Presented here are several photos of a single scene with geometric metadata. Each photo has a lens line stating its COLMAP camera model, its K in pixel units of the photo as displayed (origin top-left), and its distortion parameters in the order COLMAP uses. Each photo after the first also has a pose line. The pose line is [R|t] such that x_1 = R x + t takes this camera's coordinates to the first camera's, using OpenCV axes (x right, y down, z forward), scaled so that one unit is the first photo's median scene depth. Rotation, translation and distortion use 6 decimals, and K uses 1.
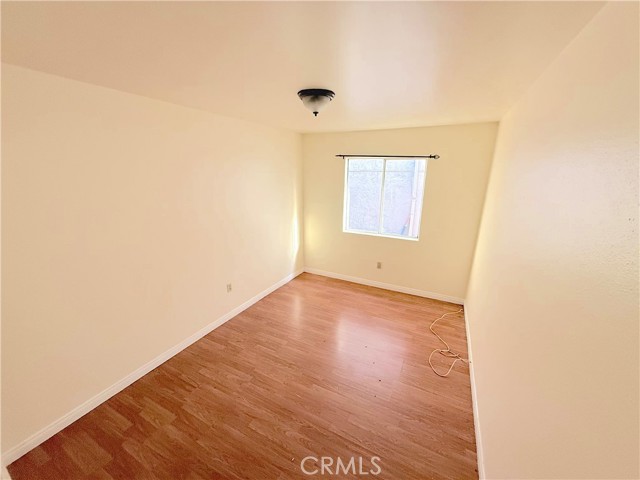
lens RADIAL K [[252.7, 0, 318.2], [0, 252.7, 241.7], [0, 0, 1]] dist [0.001184, -0.000677]
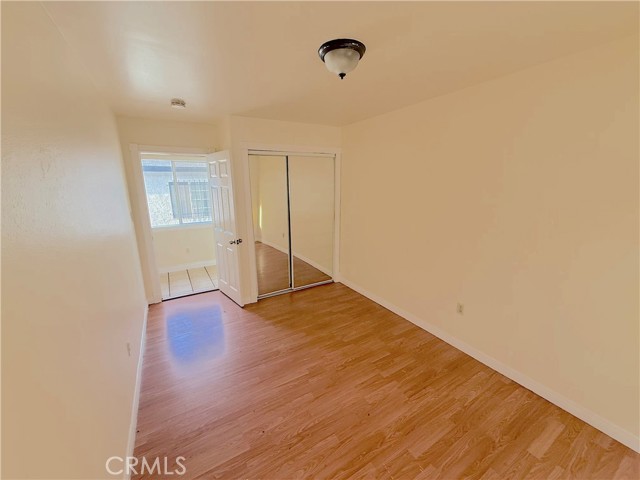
lens RADIAL K [[252.7, 0, 321.0], [0, 252.7, 239.2], [0, 0, 1]] dist [0.001184, -0.000677]
pose [[-0.526345, 0.186510, -0.829563, 0.671293], [-0.220166, 0.912475, 0.344843, -0.262718], [0.821272, 0.364148, -0.439213, 1.265882]]
